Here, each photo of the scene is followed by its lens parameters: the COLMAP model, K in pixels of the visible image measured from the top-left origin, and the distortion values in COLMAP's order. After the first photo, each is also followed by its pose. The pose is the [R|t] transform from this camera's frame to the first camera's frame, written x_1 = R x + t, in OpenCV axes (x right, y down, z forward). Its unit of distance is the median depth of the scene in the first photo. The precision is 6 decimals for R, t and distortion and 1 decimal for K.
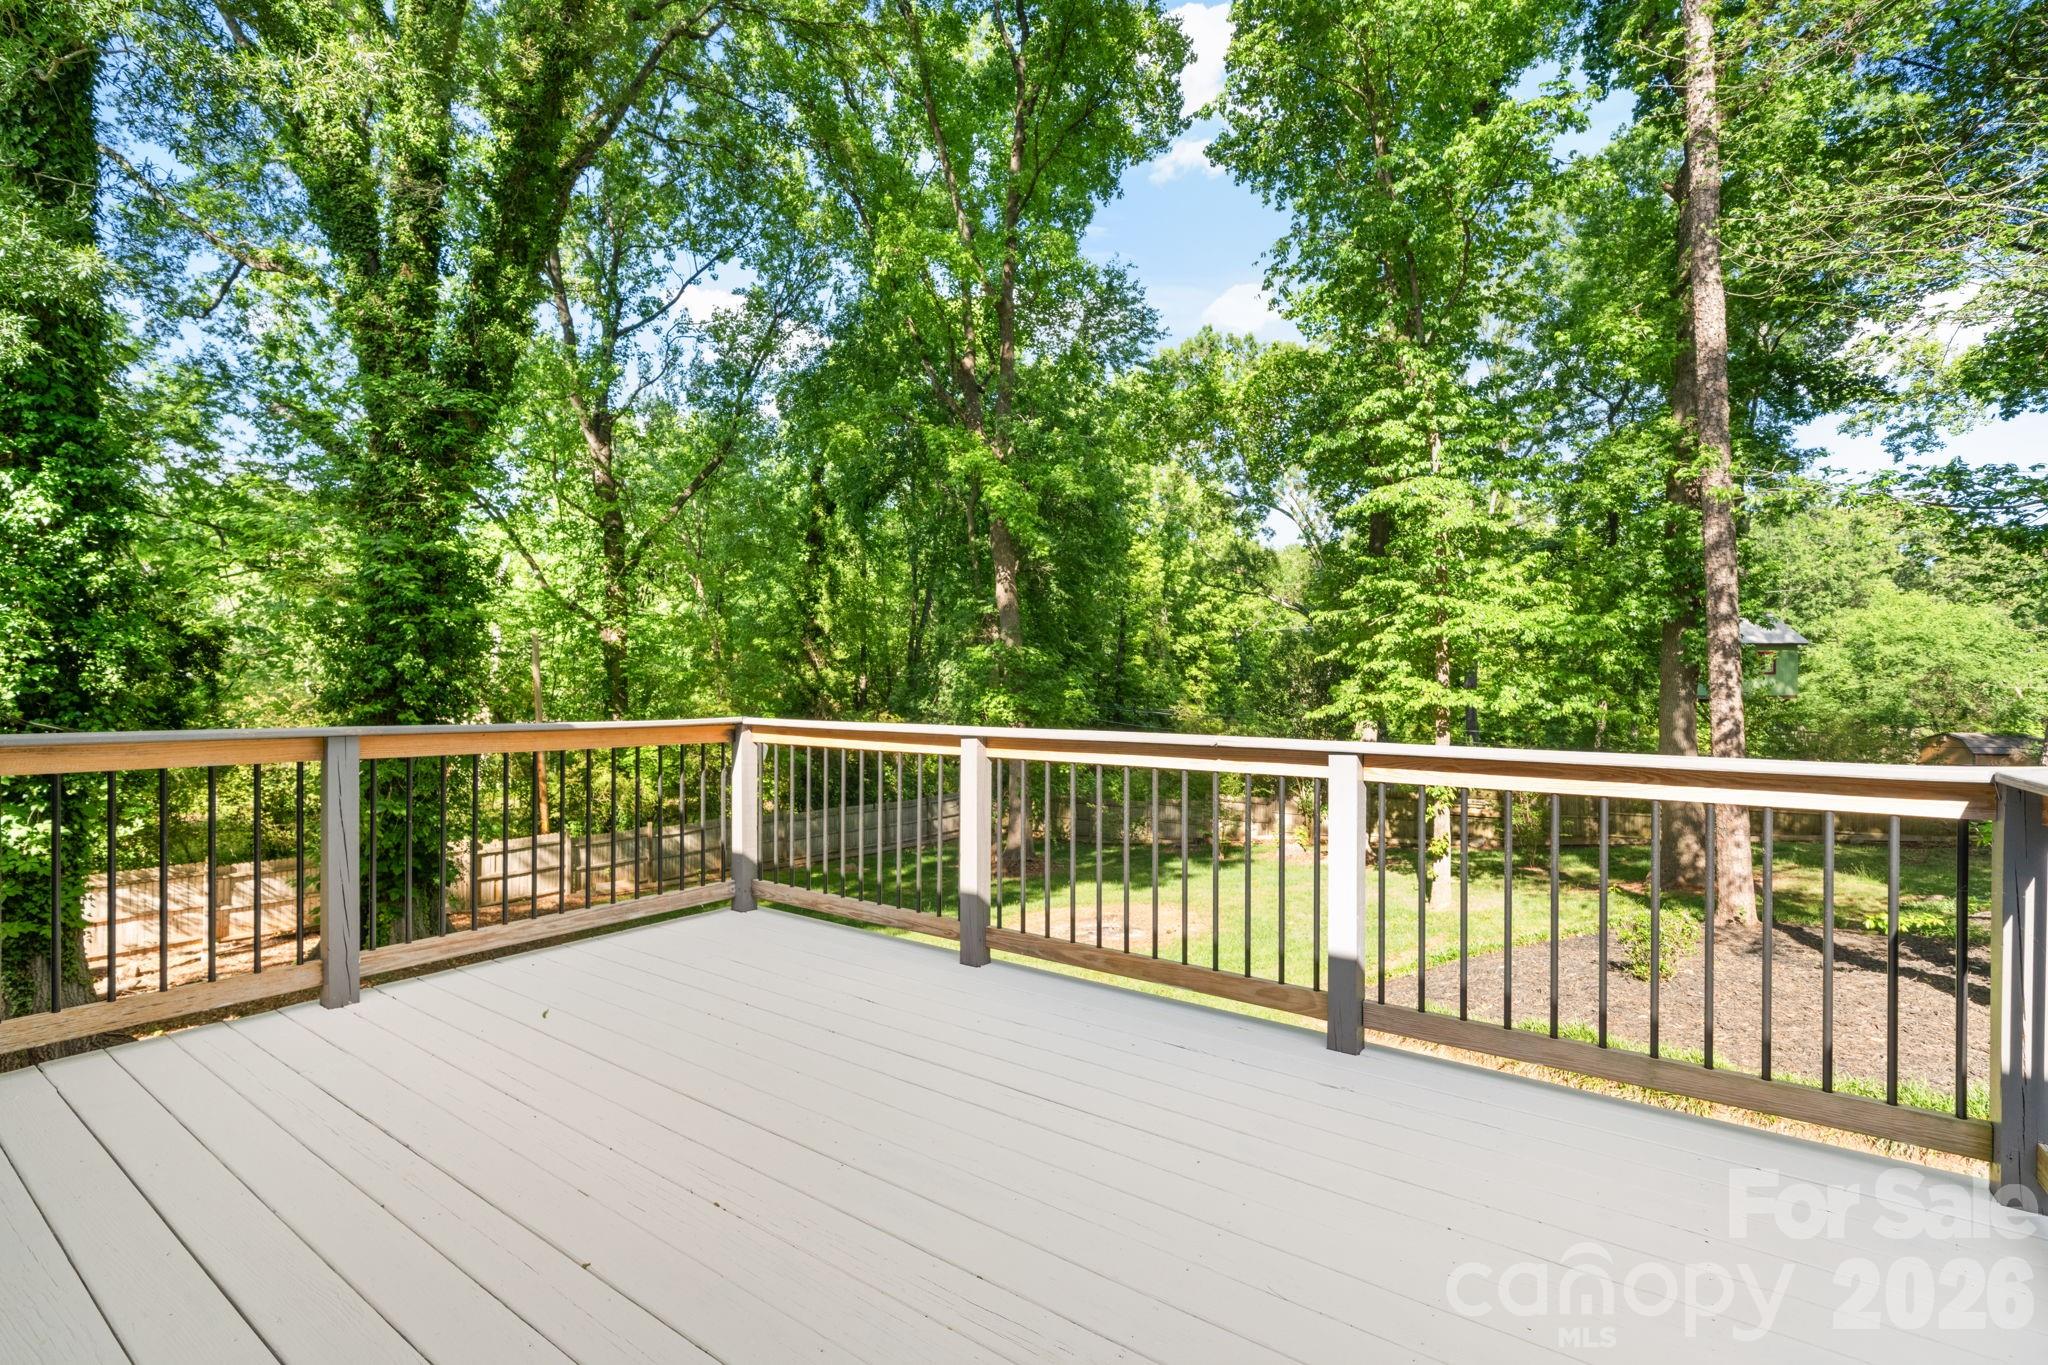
lens RADIAL K [[929.6, 0, 1013.2], [0, 929.6, 686.7], [0, 0, 1]] dist [-0.002408, -0.000663]
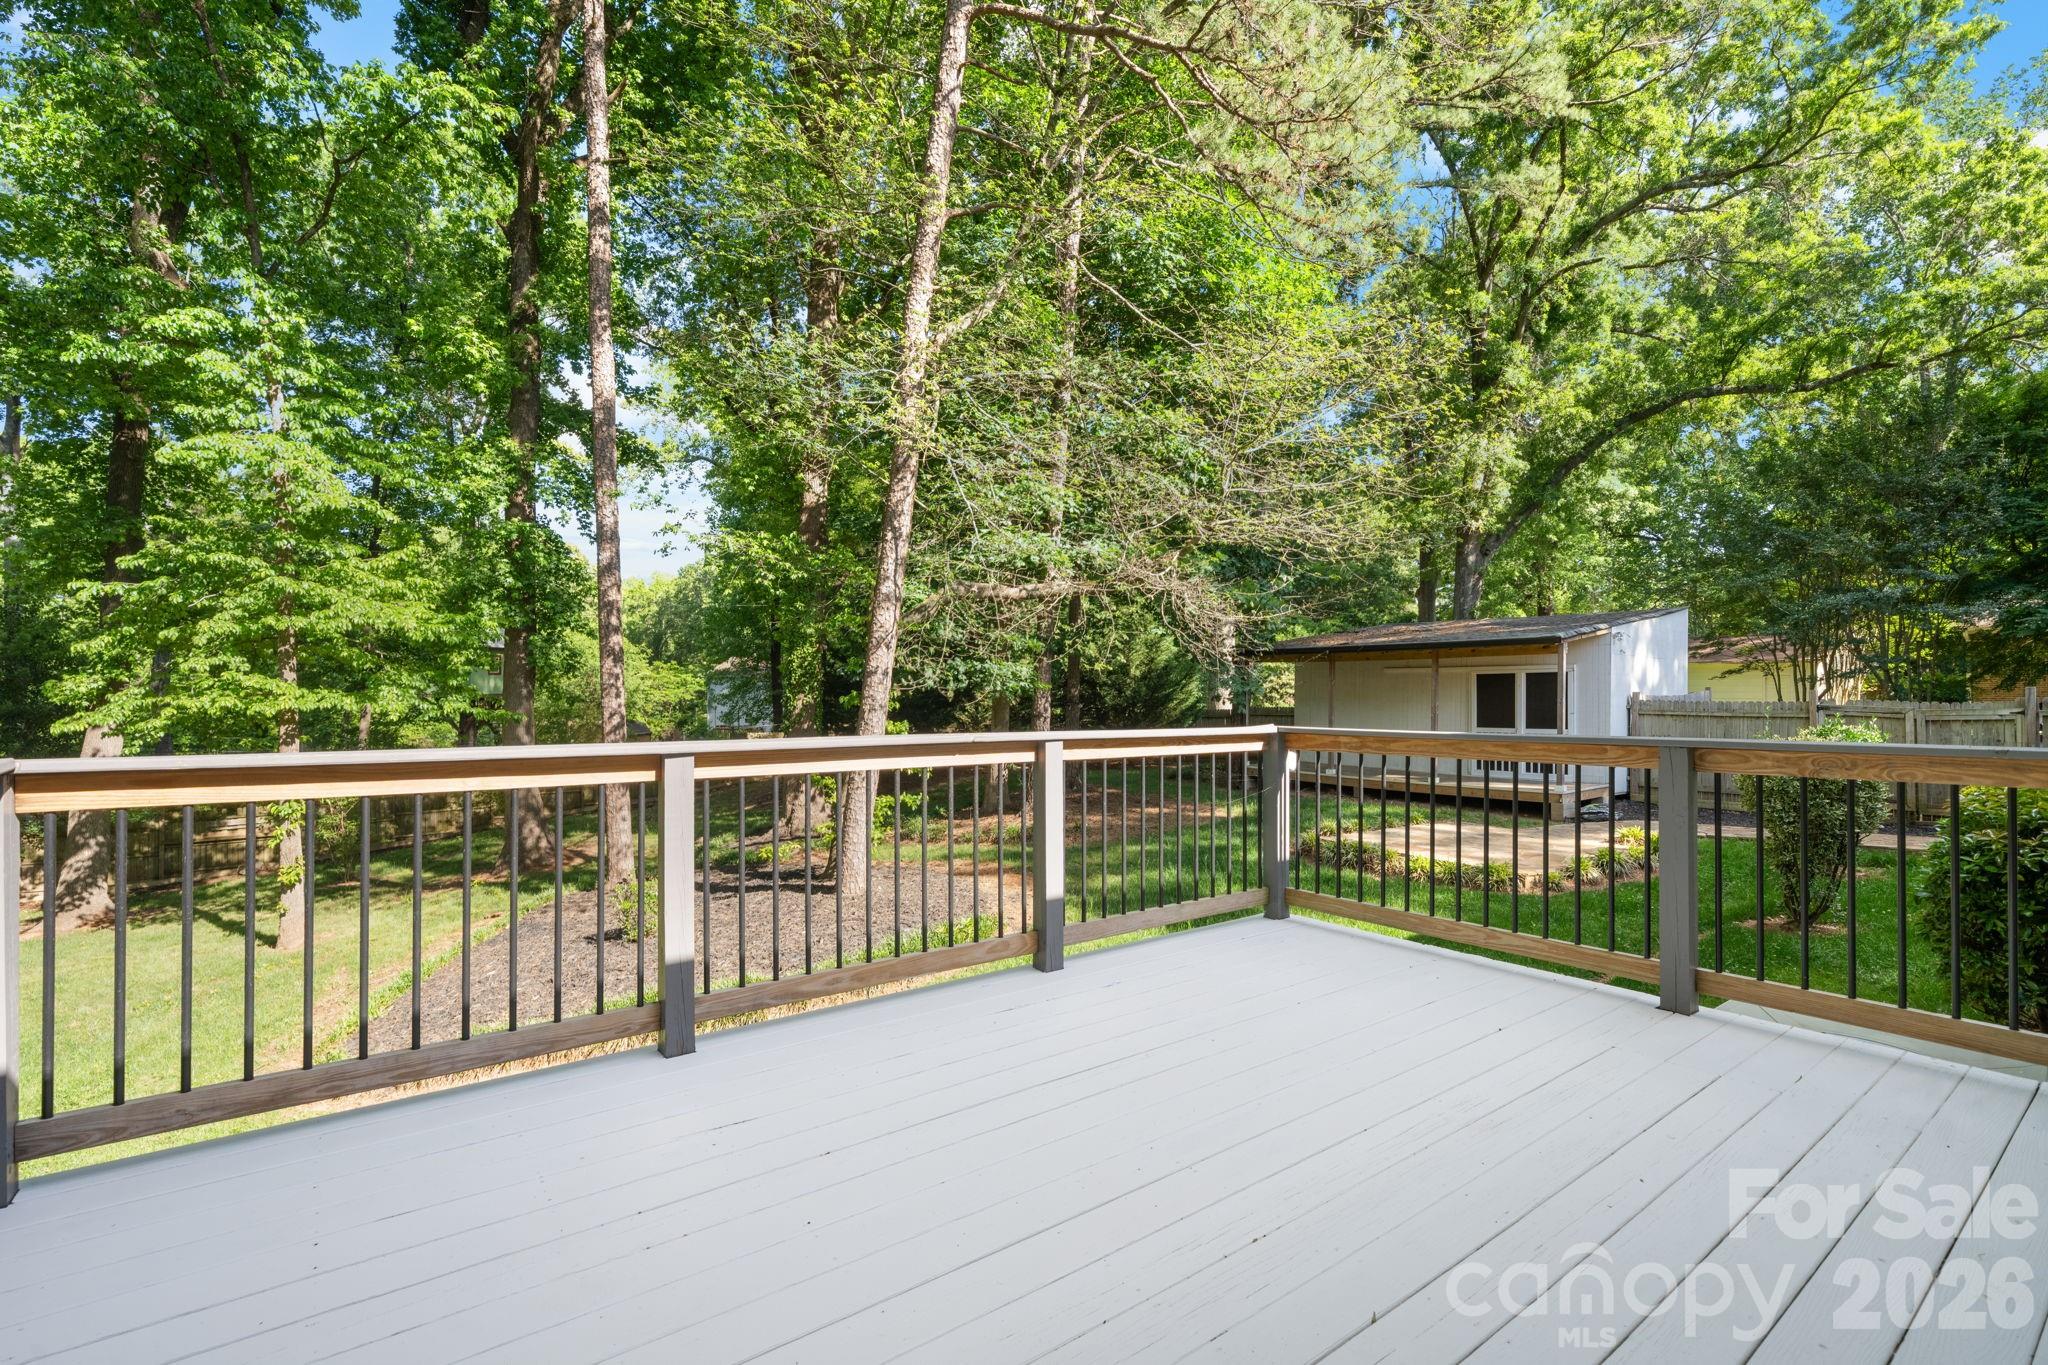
lens RADIAL K [[929.6, 0, 1013.2], [0, 929.6, 686.7], [0, 0, 1]] dist [-0.002408, -0.000663]
pose [[0.294539, 0.002182, 0.955637, -0.157415], [-0.003044, 0.999994, -0.001345, -0.000313], [-0.955635, -0.002513, 0.294544, 0.117674]]
